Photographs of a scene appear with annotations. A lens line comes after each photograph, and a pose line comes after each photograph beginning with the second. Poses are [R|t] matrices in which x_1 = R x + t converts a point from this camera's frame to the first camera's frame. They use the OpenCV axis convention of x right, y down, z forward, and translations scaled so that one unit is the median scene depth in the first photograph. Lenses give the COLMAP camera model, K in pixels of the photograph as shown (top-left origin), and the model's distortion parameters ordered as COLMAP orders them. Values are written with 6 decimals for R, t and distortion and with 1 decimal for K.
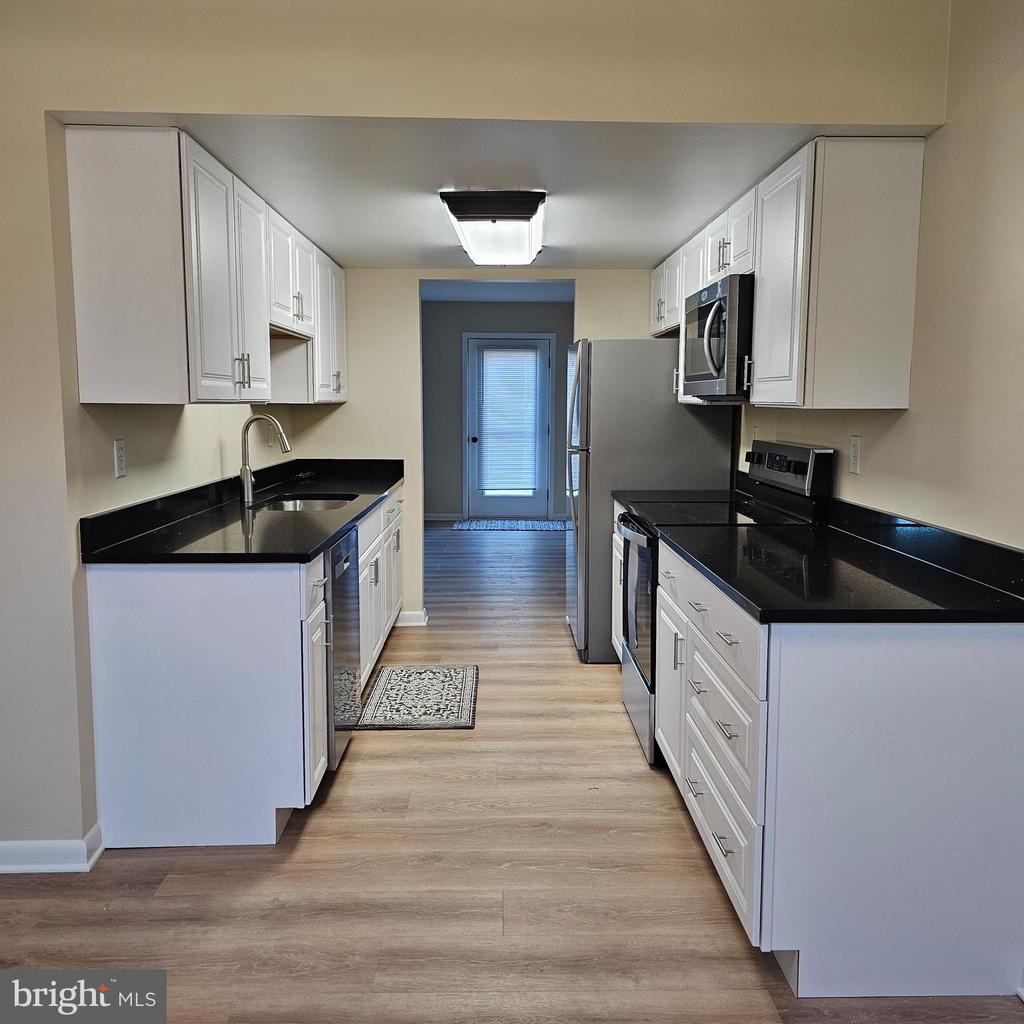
lens RADIAL K [[915.5, 0, 517.5], [0, 915.5, 508.7], [0, 0, 1]] dist [0.099919, -0.113797]
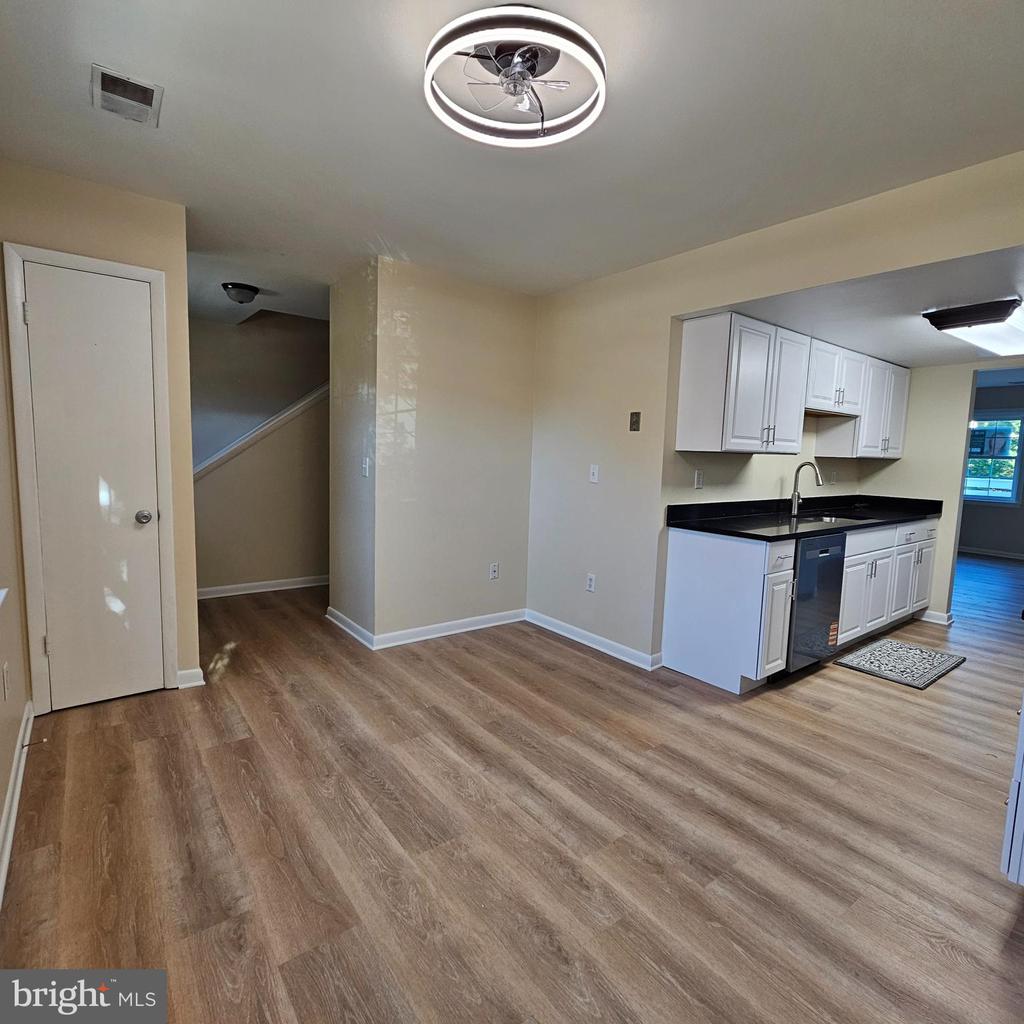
lens RADIAL K [[553.4, 0, 512.0], [0, 553.4, 512.0], [0, 0, 1]] dist [-0.005066, 0.000021]
pose [[0.590322, 0.102273, -0.800662, 0.260631], [-0.122499, 0.991802, 0.036371, 0.018993], [0.797818, 0.076610, 0.598011, -0.021505]]
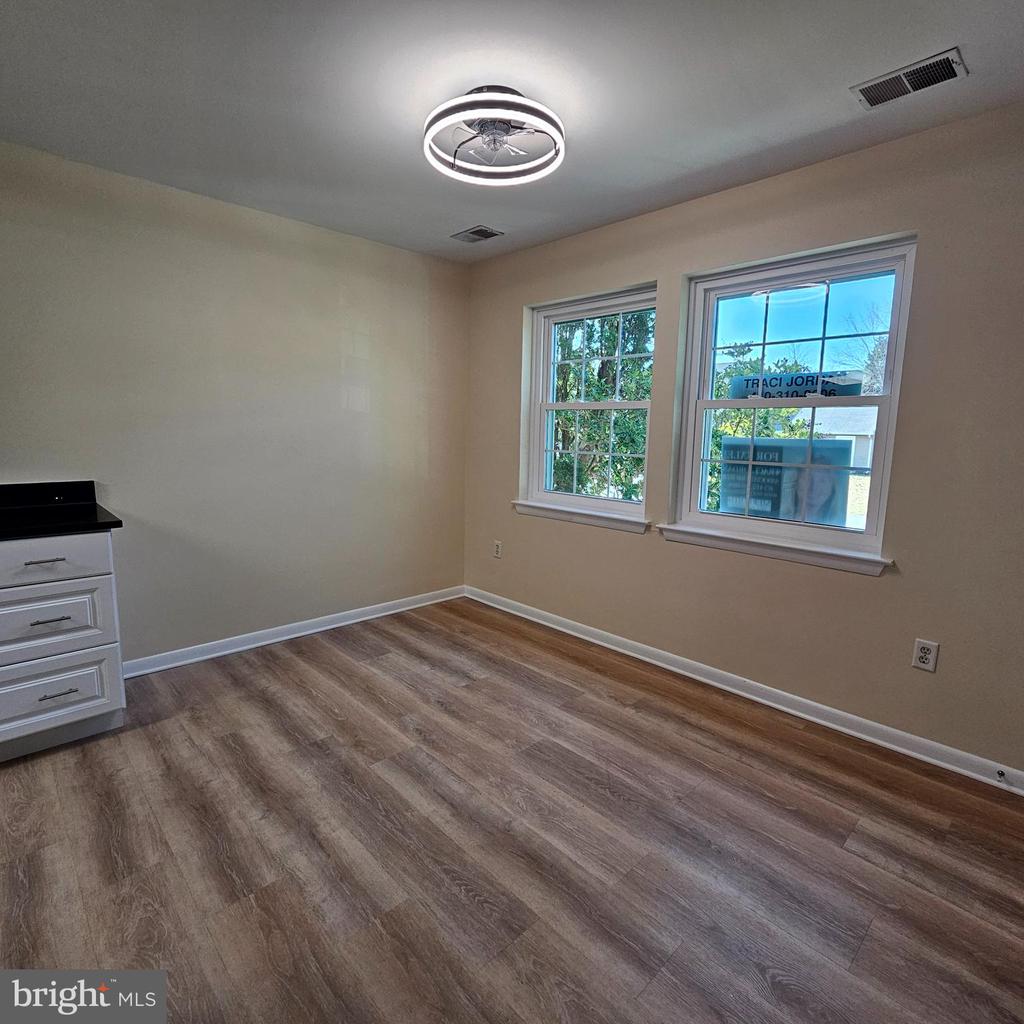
lens RADIAL K [[553.4, 0, 512.0], [0, 553.4, 512.0], [0, 0, 1]] dist [-0.005066, 0.000021]
pose [[-0.677030, -0.128171, 0.724709, -0.631544], [0.062142, 0.971245, 0.229828, -0.067485], [-0.733327, 0.200635, -0.649597, 0.676928]]
